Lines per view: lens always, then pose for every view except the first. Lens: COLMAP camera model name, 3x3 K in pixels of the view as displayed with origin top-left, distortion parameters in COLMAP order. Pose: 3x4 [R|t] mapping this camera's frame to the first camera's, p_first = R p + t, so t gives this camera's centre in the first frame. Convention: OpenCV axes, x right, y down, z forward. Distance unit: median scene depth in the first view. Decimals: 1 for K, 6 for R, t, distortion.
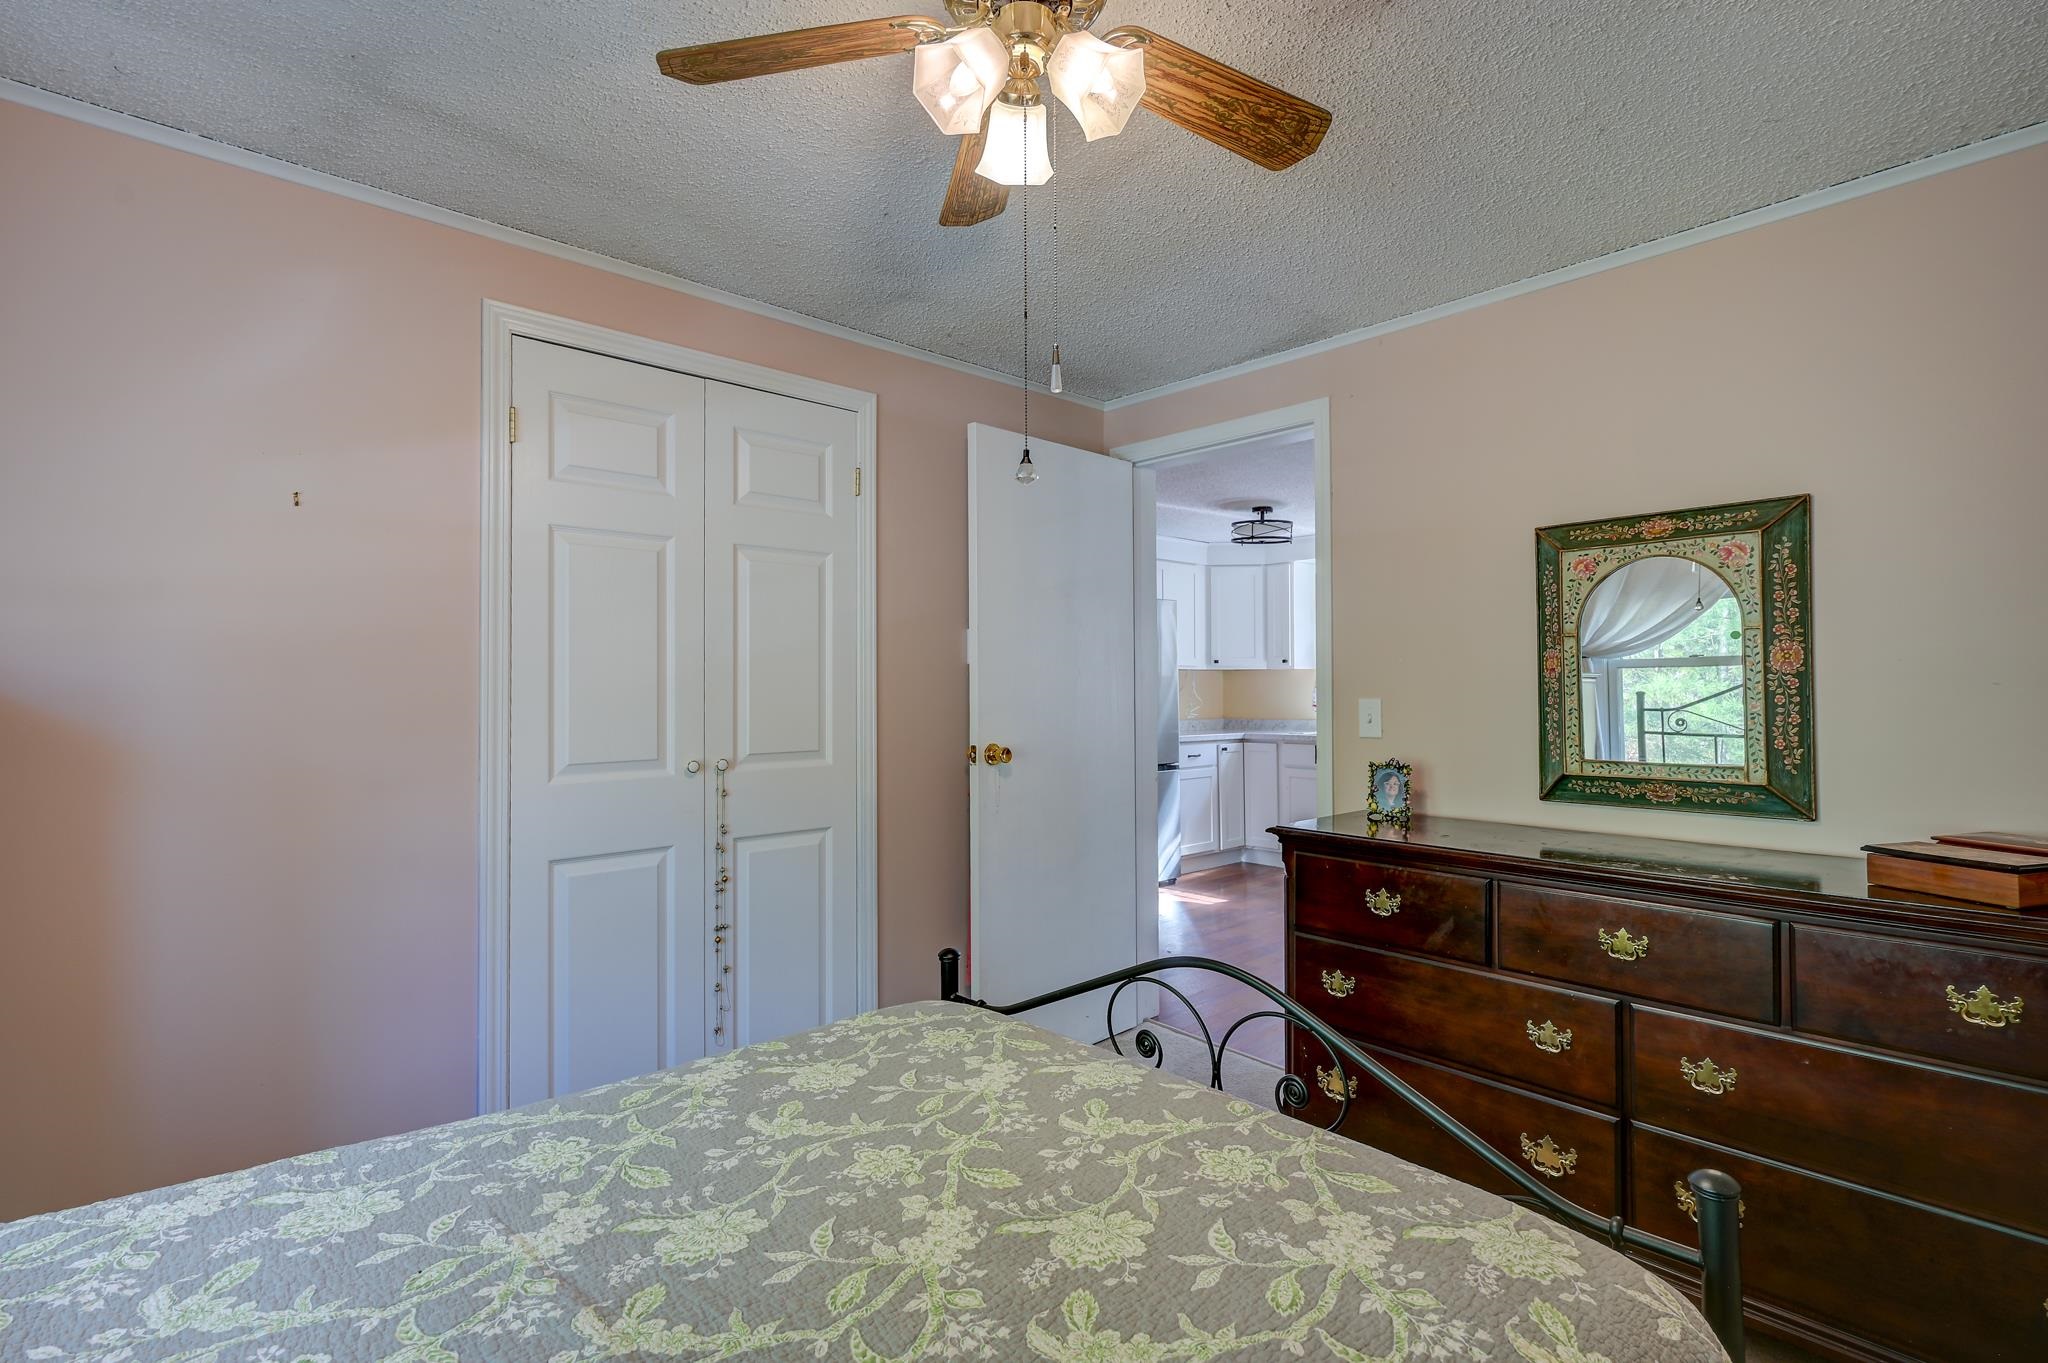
lens RADIAL K [[940.8, 0, 1033.3], [0, 940.8, 668.2], [0, 0, 1]] dist [0.000835, 0.000144]
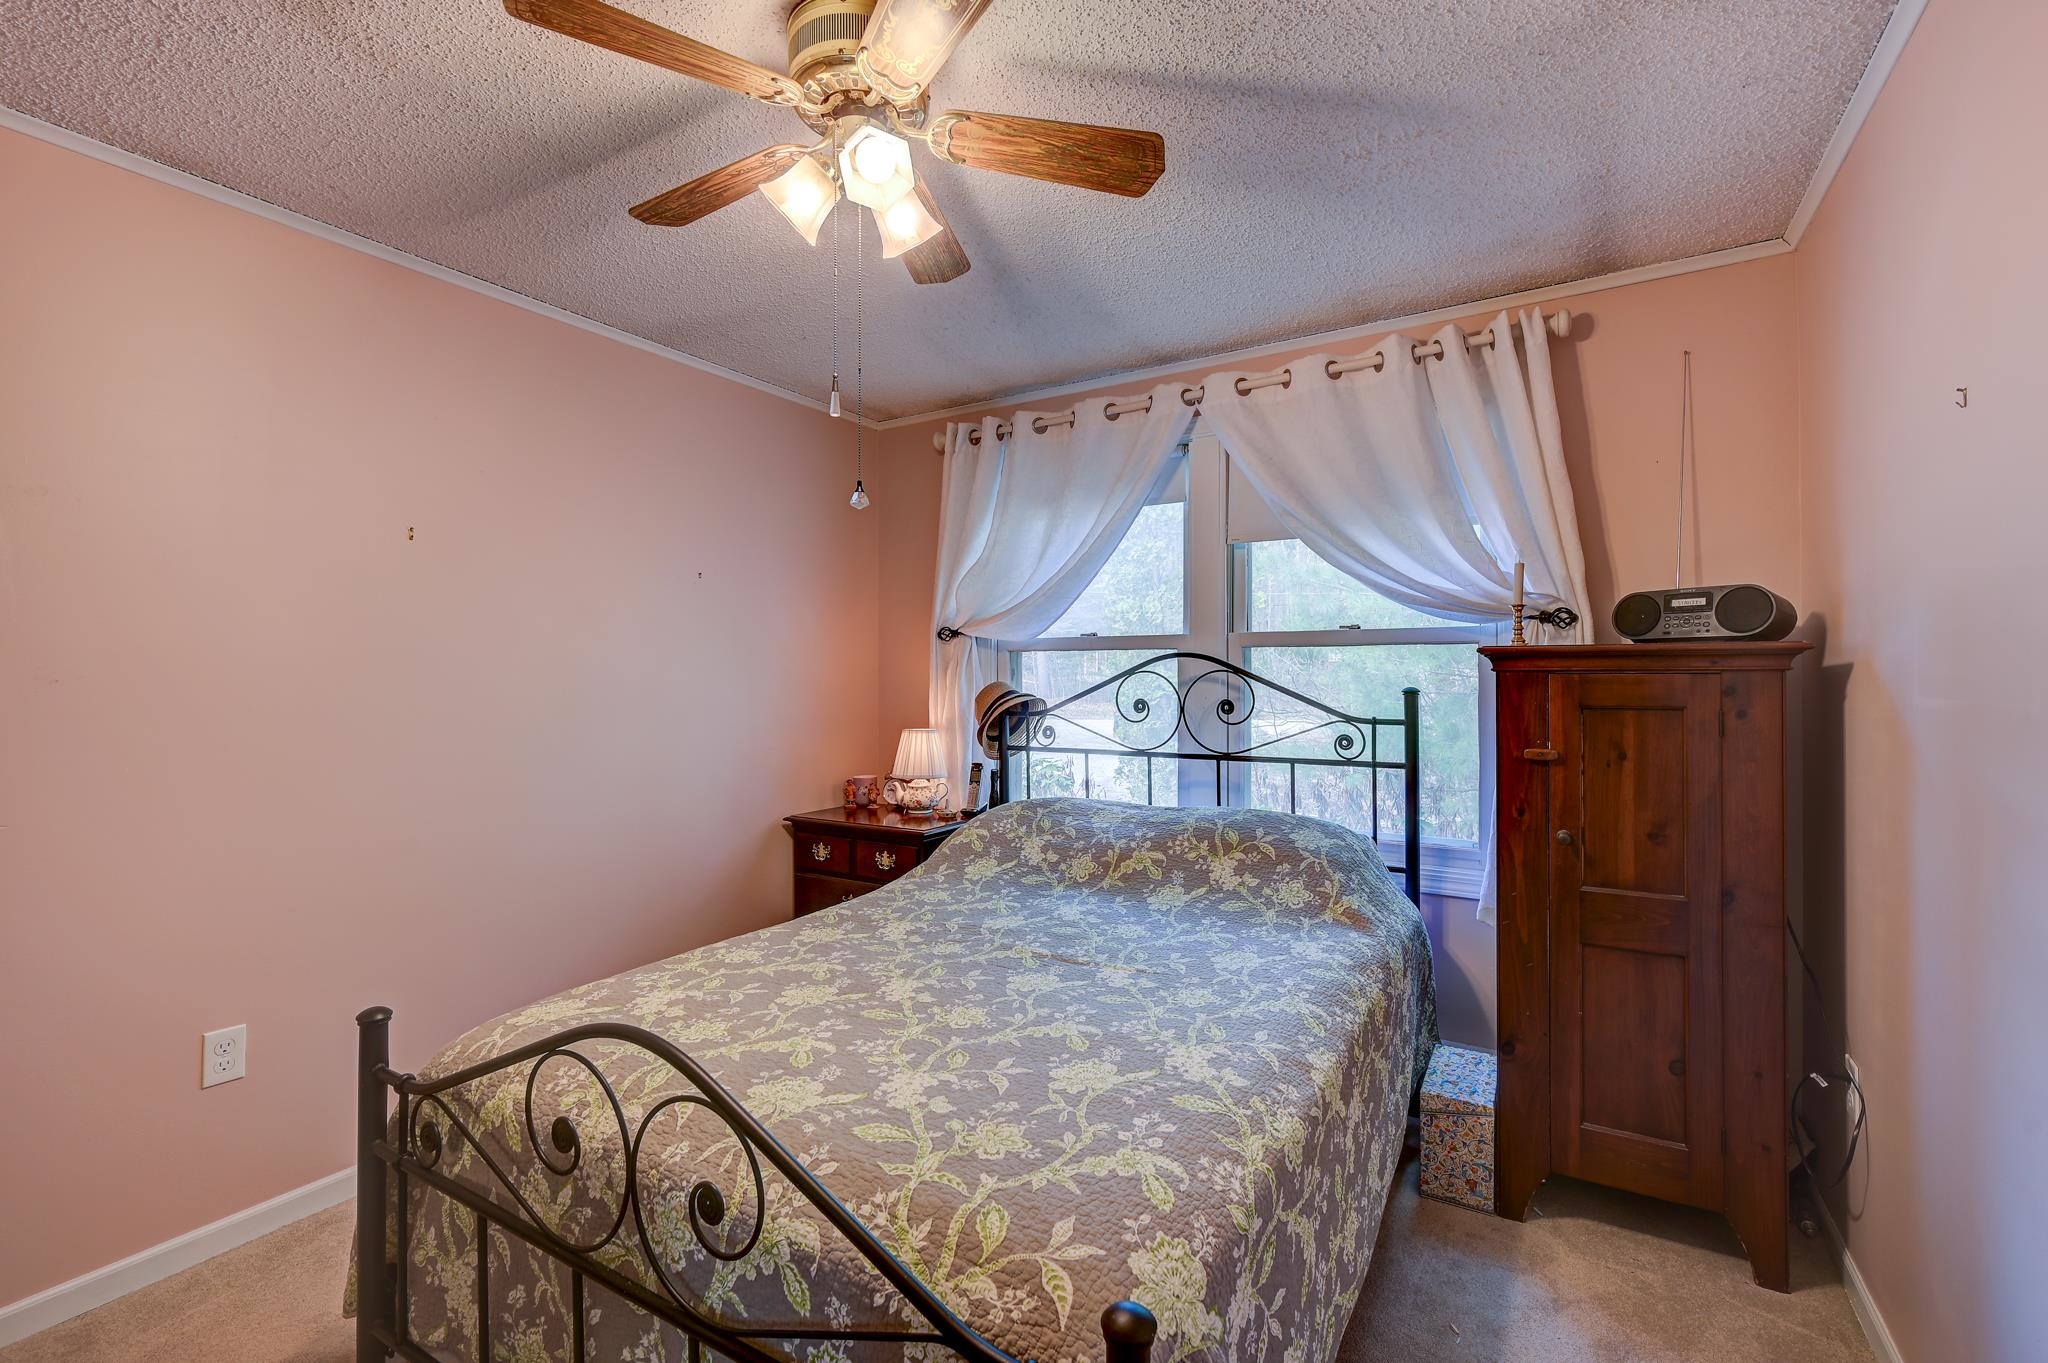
lens RADIAL K [[879.4, 0, 1038.2], [0, 879.4, 675.4], [0, 0, 1]] dist [-0.008549, 0.000013]
pose [[-0.961992, 0.004405, -0.273041, 0.074837], [0.010510, 0.999726, -0.020904, 0.043211], [0.272875, -0.022979, -0.961775, 1.967457]]
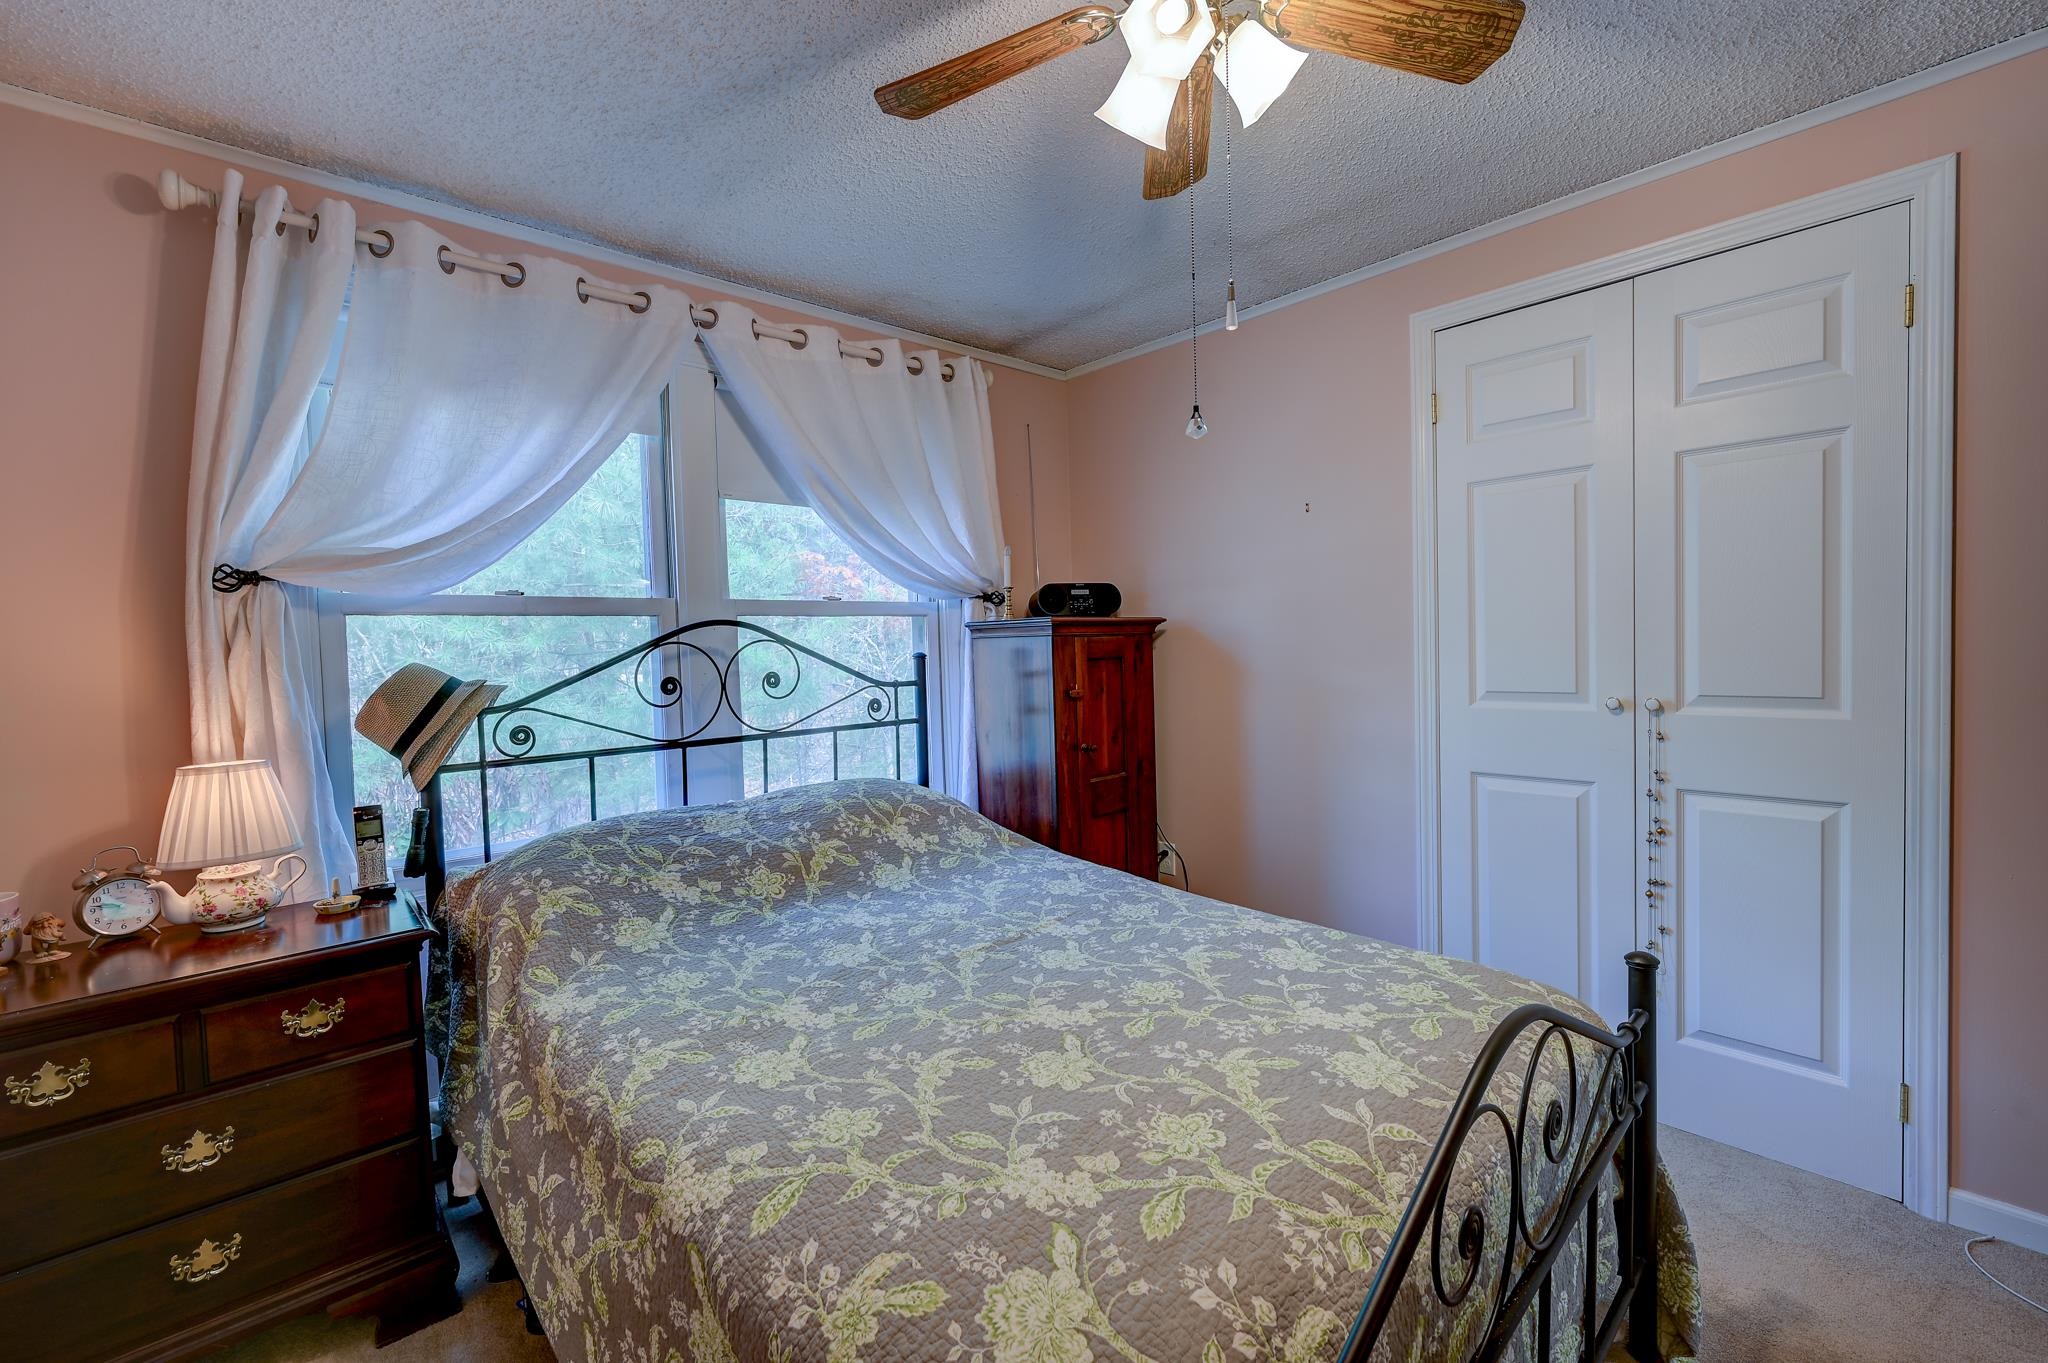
lens RADIAL K [[861.2, 0, 1029.2], [0, 861.2, 672.2], [0, 0, 1]] dist [0.001343, 0.000162]
pose [[0.002149, 0.037809, -0.999283, 0.889000], [0.048551, 0.998103, 0.037869, 0.020223], [0.998818, -0.048598, 0.000310, 0.727218]]
